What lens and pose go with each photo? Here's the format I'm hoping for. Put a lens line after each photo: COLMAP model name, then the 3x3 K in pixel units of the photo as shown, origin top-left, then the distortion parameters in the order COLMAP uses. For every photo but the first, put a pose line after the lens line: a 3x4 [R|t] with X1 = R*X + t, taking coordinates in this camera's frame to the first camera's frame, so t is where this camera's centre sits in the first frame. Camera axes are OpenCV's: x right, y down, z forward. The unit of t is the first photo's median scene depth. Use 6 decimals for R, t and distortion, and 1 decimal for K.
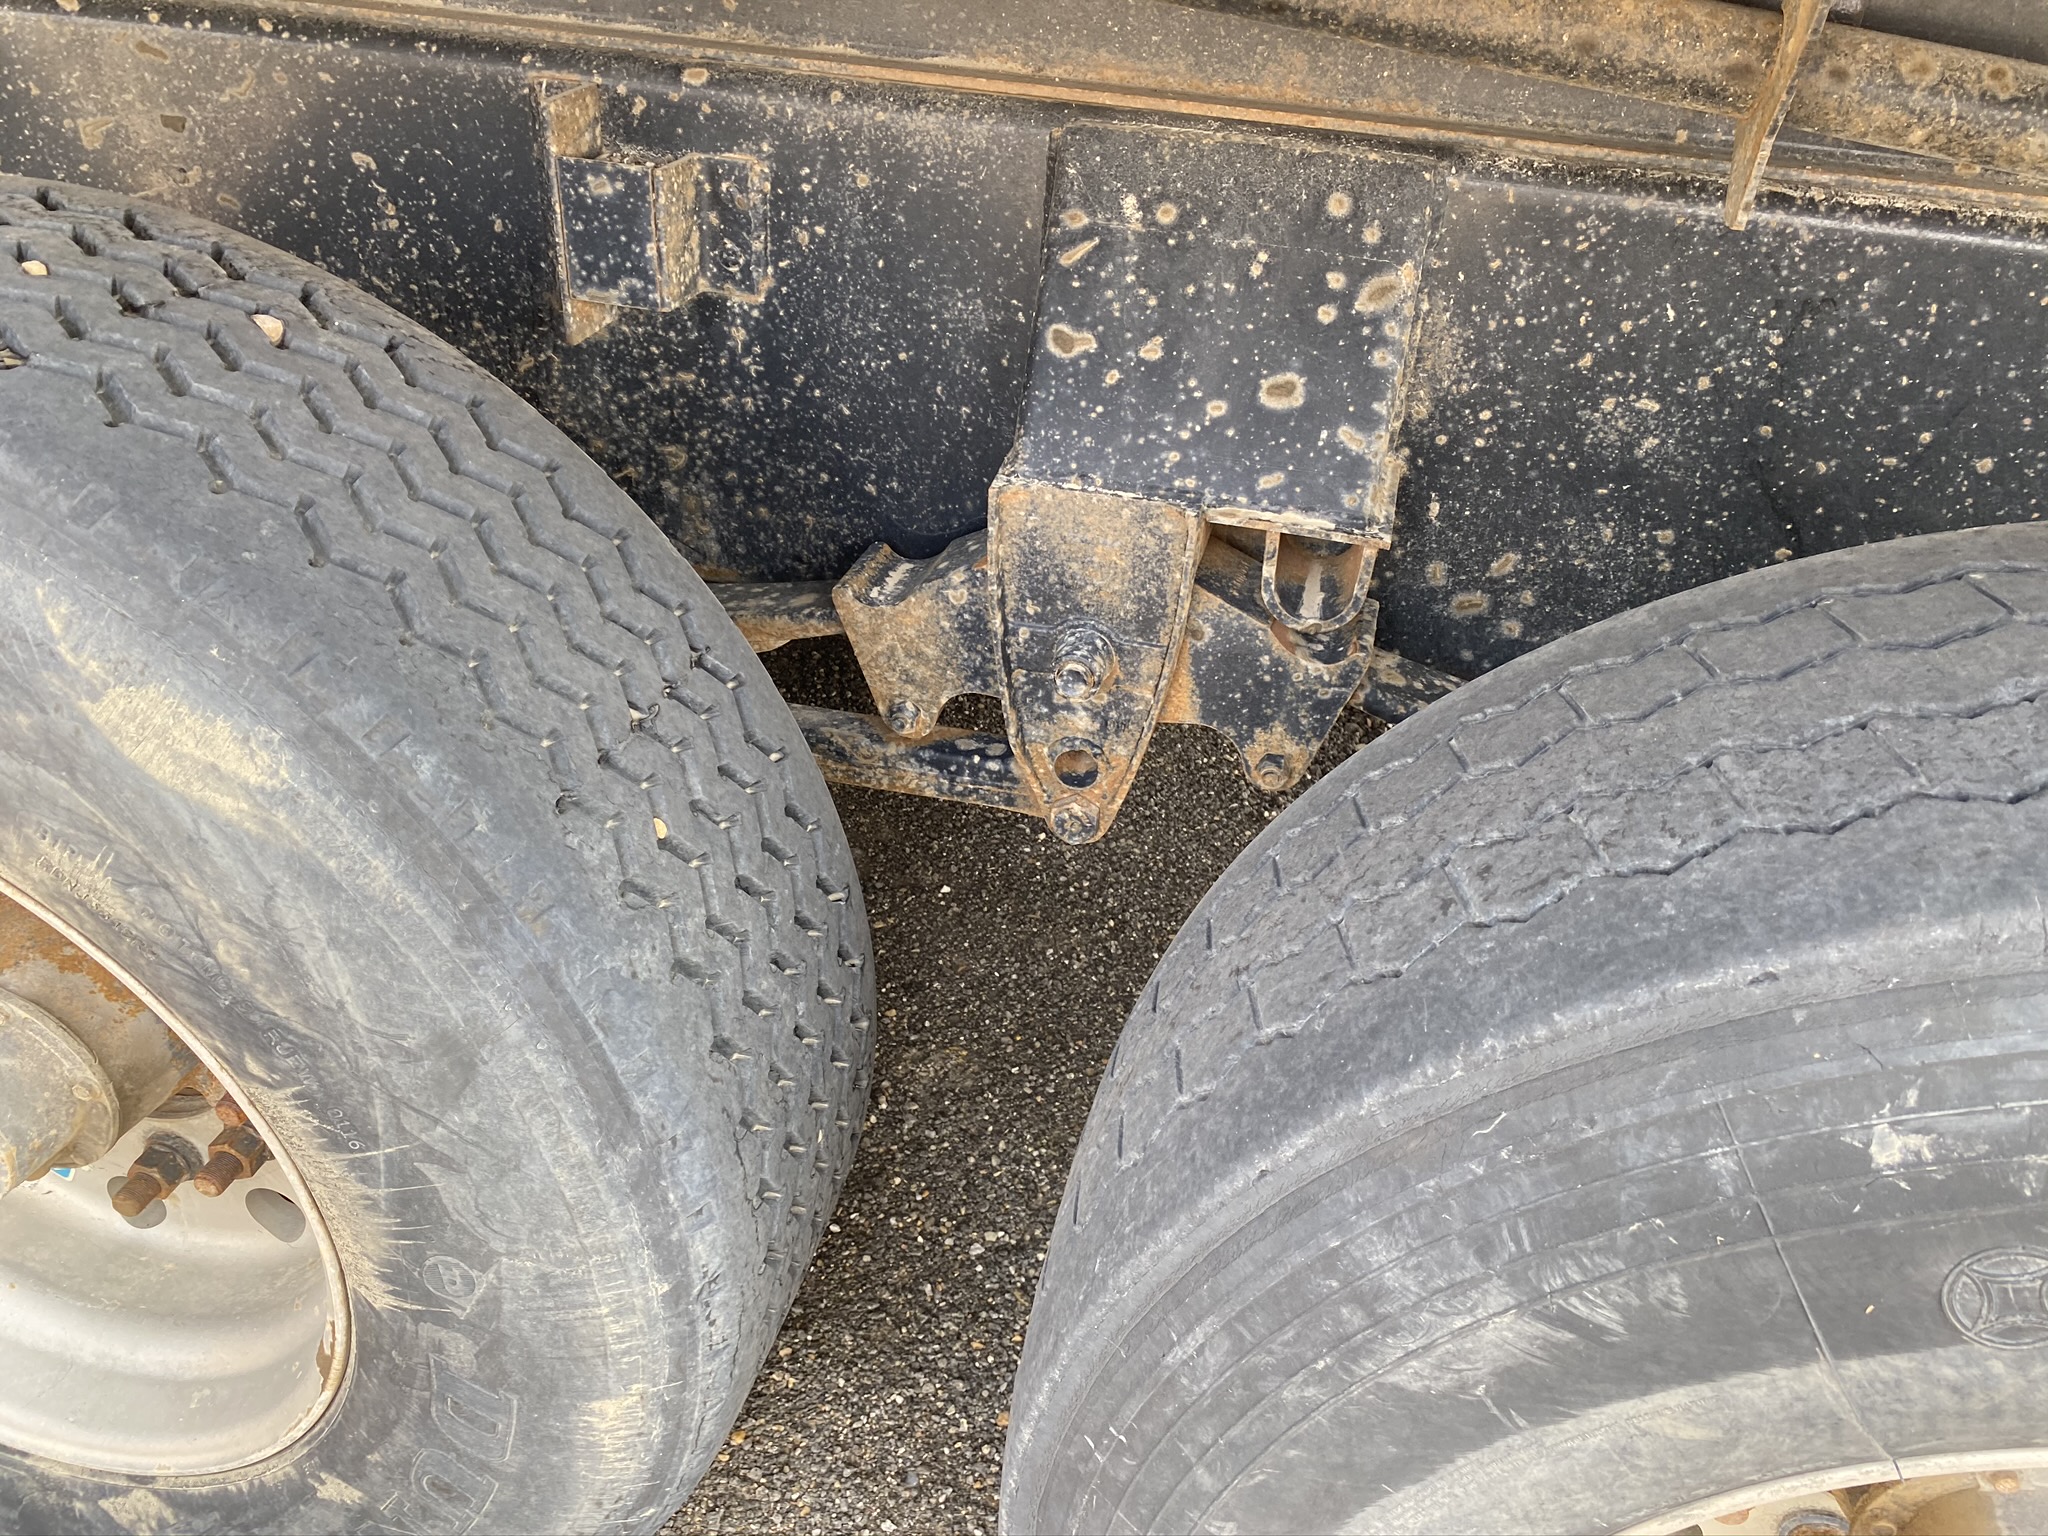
lens RADIAL K [[1571.1, 0, 1033.9], [0, 1571.1, 759.0], [0, 0, 1]] dist [0.072134, -0.128667]
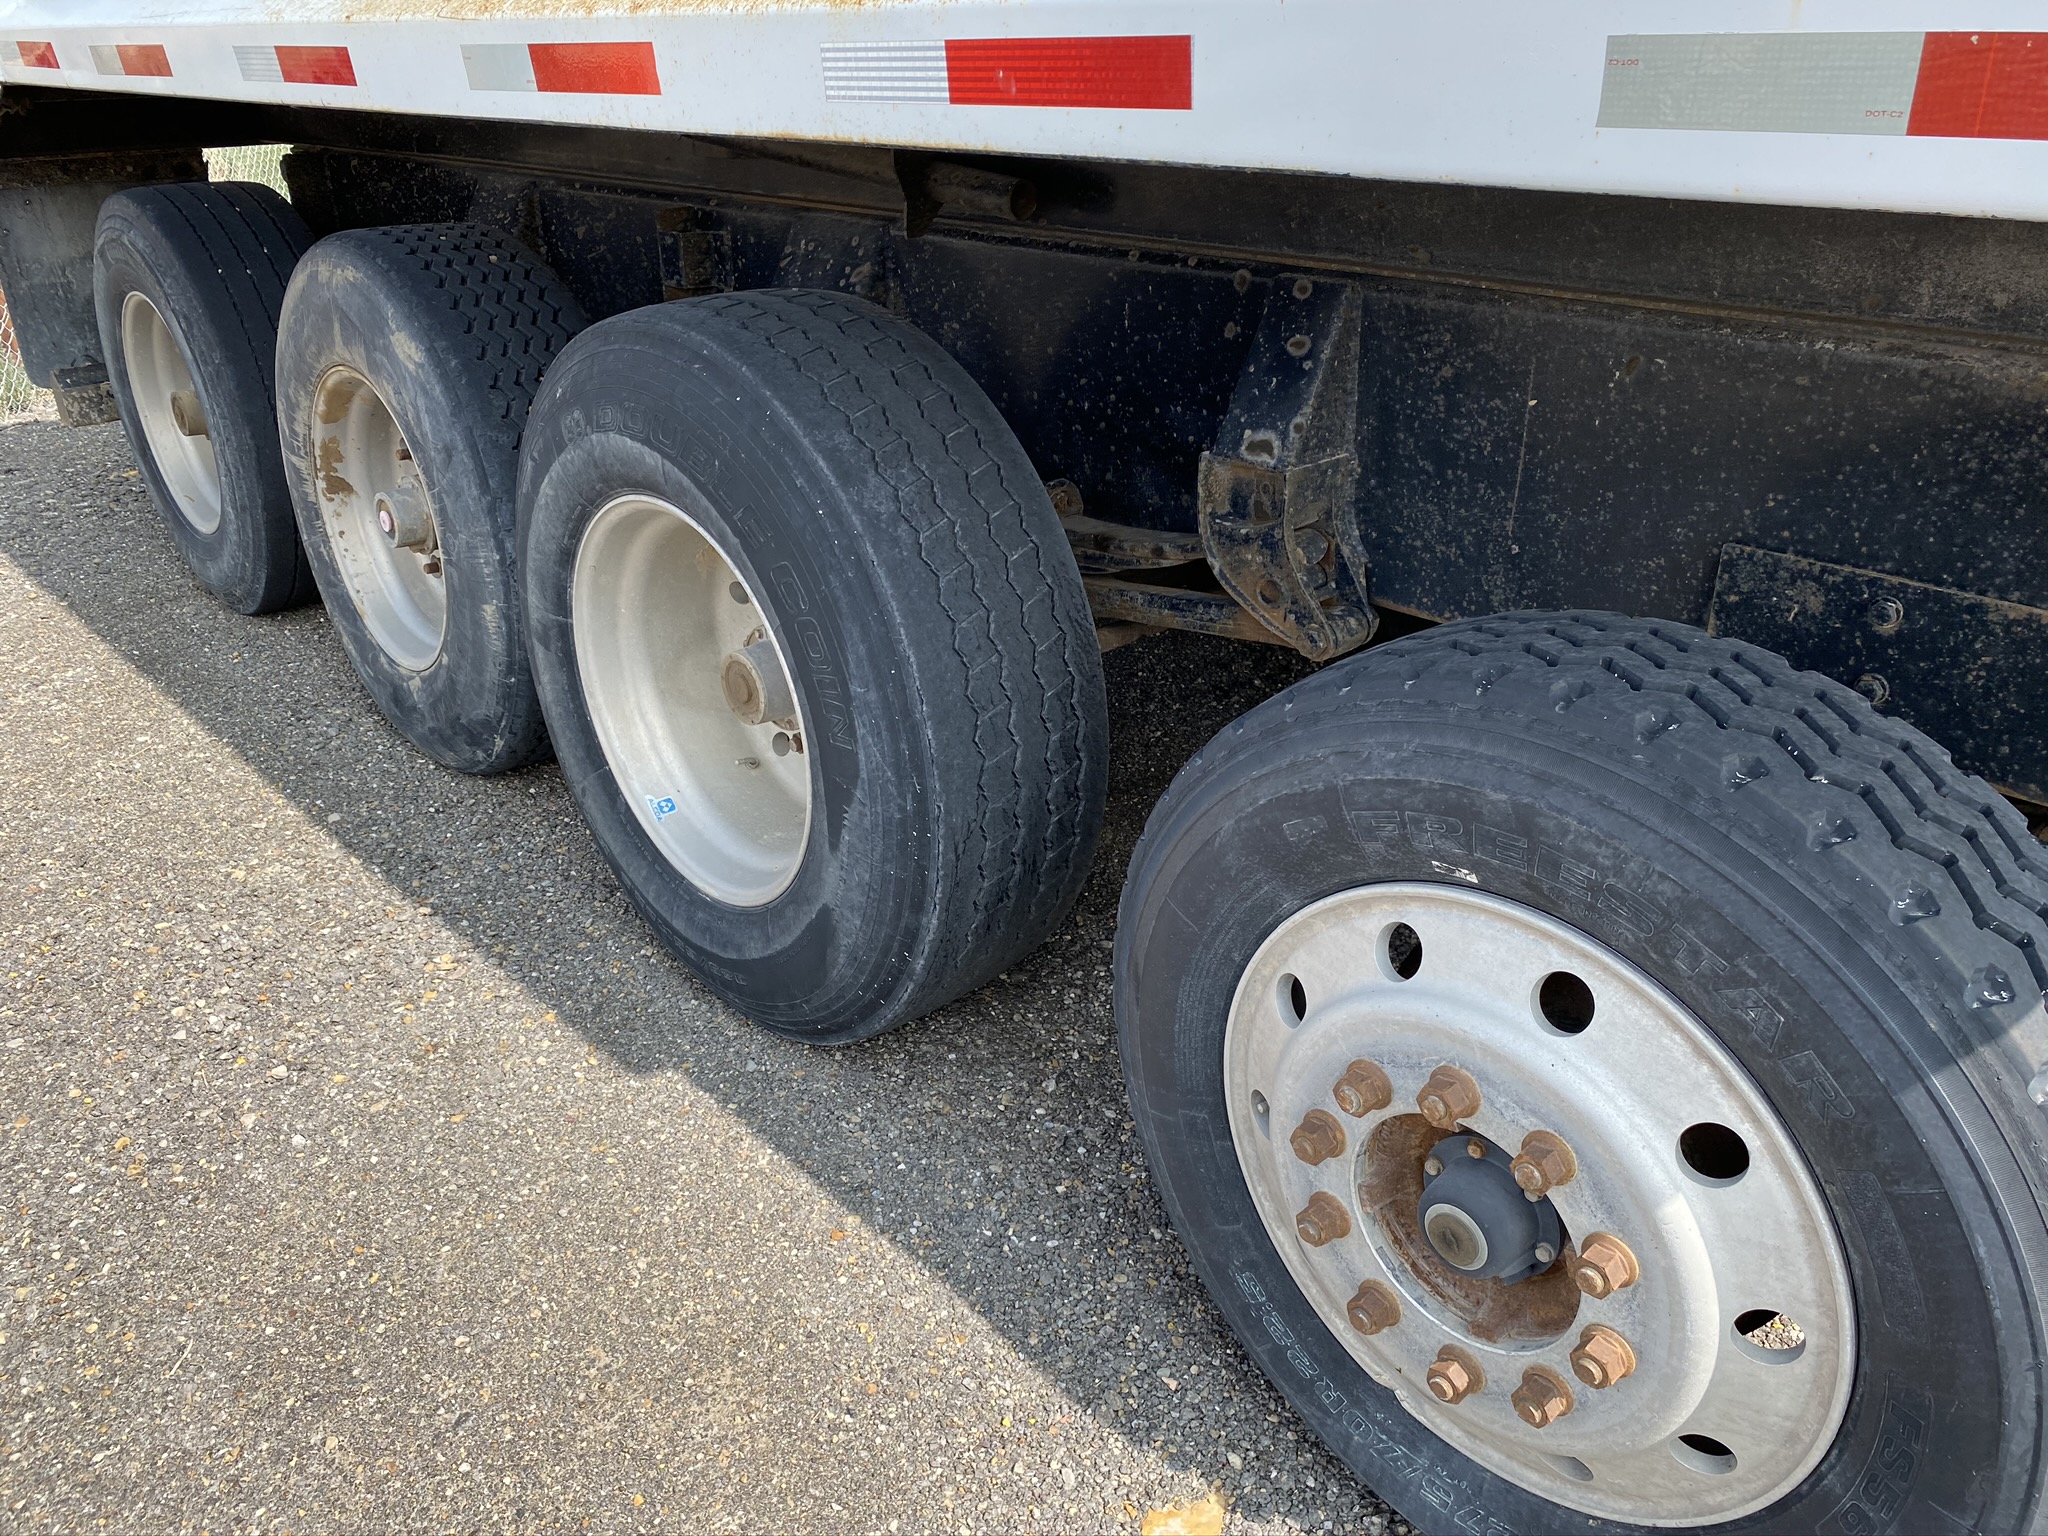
lens RADIAL K [[1571.1, 0, 1033.9], [0, 1571.1, 759.0], [0, 0, 1]] dist [0.072134, -0.128667]
pose [[0.818506, 0.169123, -0.549041, 1.929193], [-0.253540, 0.963923, -0.081055, 0.568008], [0.515525, 0.205548, 0.831856, -0.762372]]
